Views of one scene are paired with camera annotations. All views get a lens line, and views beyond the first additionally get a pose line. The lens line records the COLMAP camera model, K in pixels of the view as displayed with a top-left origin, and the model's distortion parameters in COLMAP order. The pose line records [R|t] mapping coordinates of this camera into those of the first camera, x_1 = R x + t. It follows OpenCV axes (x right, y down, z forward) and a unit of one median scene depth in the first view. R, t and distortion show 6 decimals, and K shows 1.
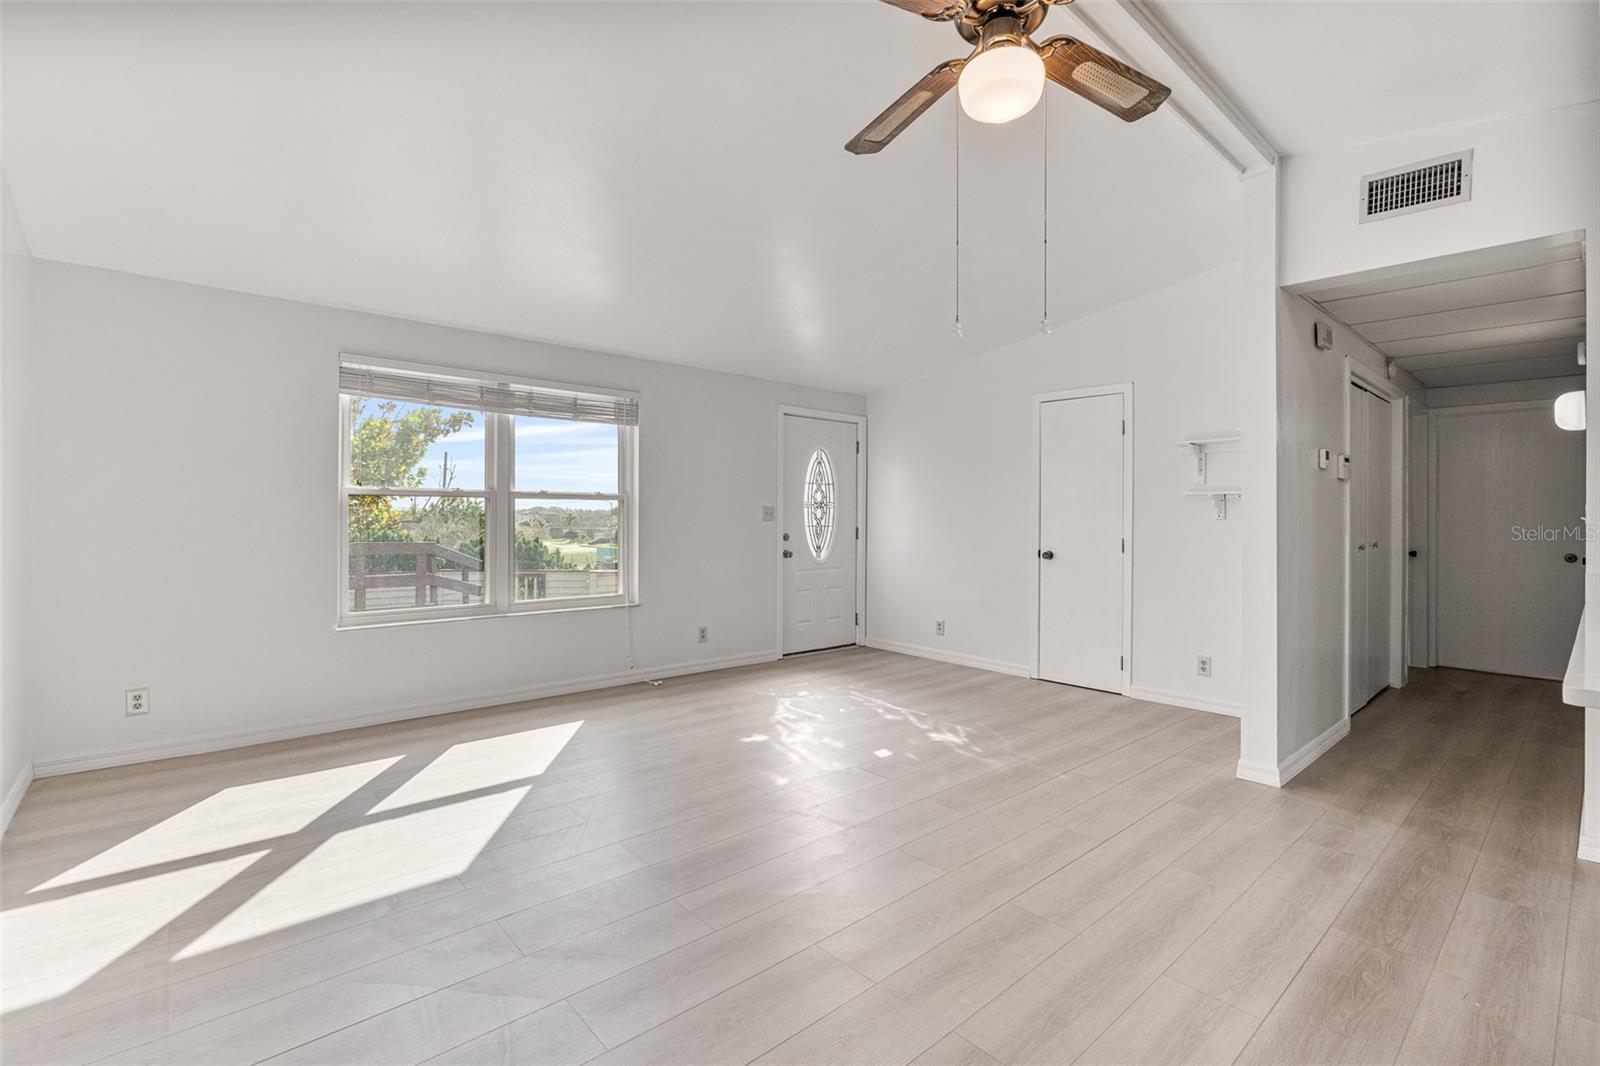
lens RADIAL K [[714.8, 0, 795.1], [0, 714.8, 516.9], [0, 0, 1]] dist [-0.011211, 0.001339]
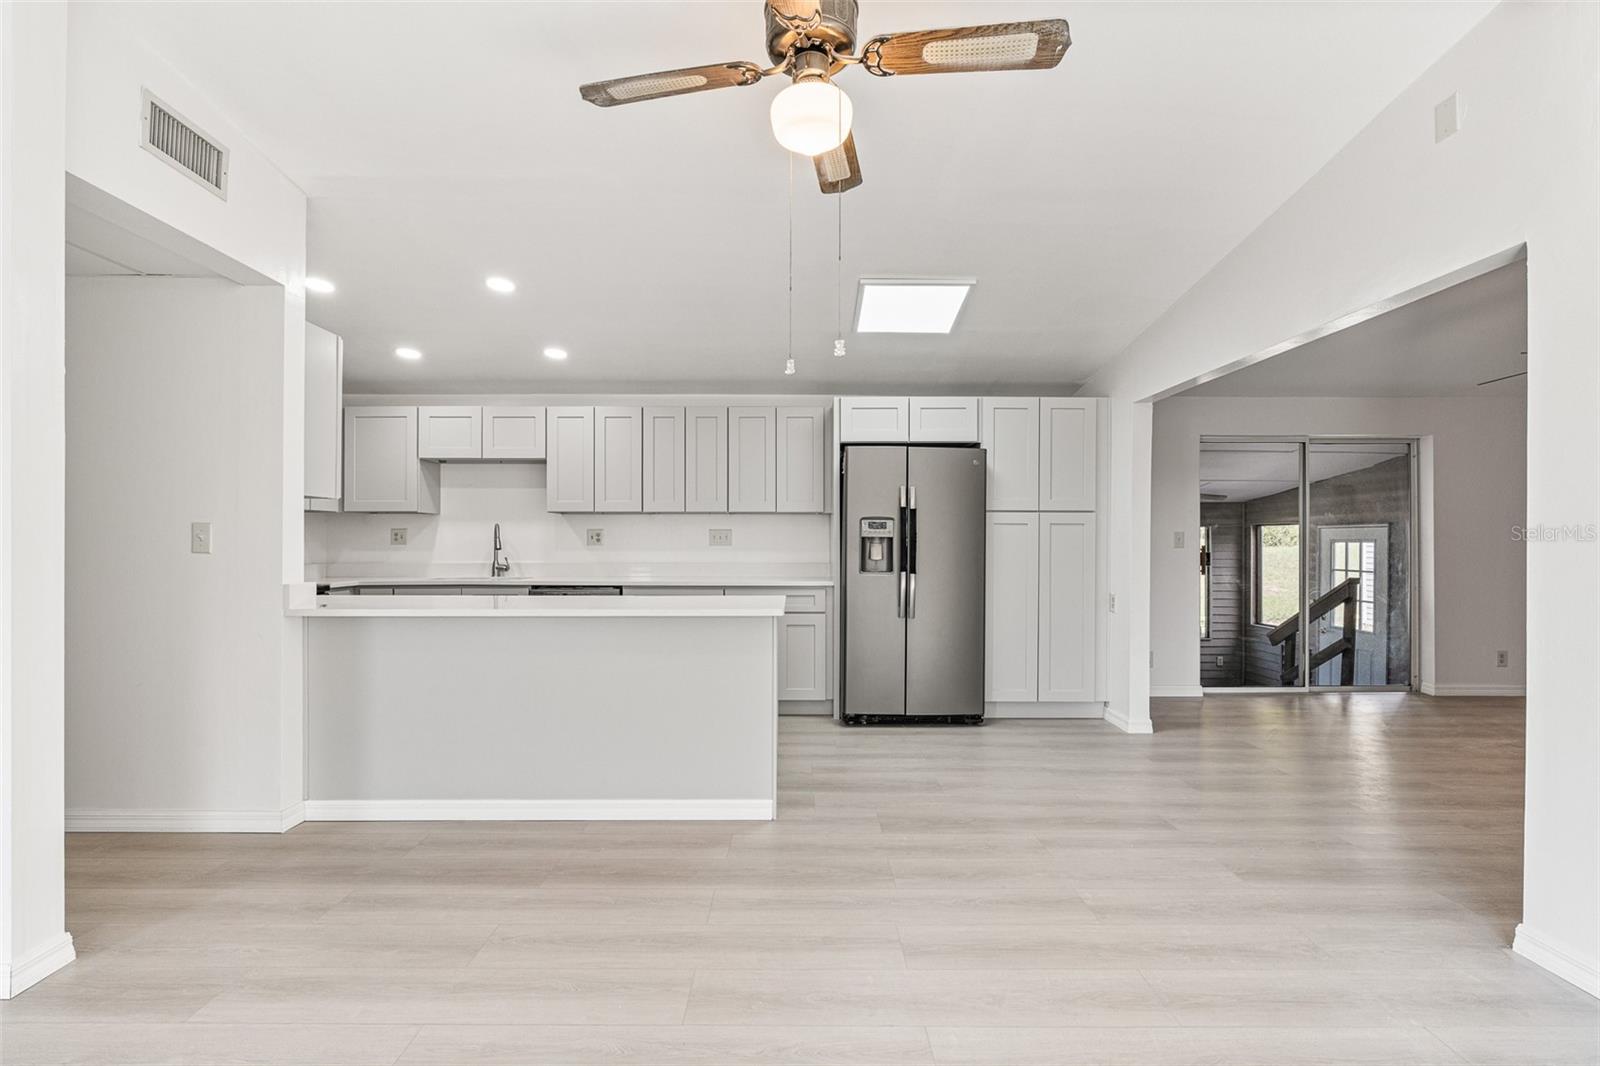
lens RADIAL K [[714.8, 0, 801.2], [0, 714.8, 539.1], [0, 0, 1]] dist [-0.011211, 0.001339]
pose [[-0.765867, -0.007020, 0.642960, -0.246722], [-0.011268, 0.999933, -0.002504, -0.000165], [-0.642900, -0.009162, -0.765895, 1.219294]]
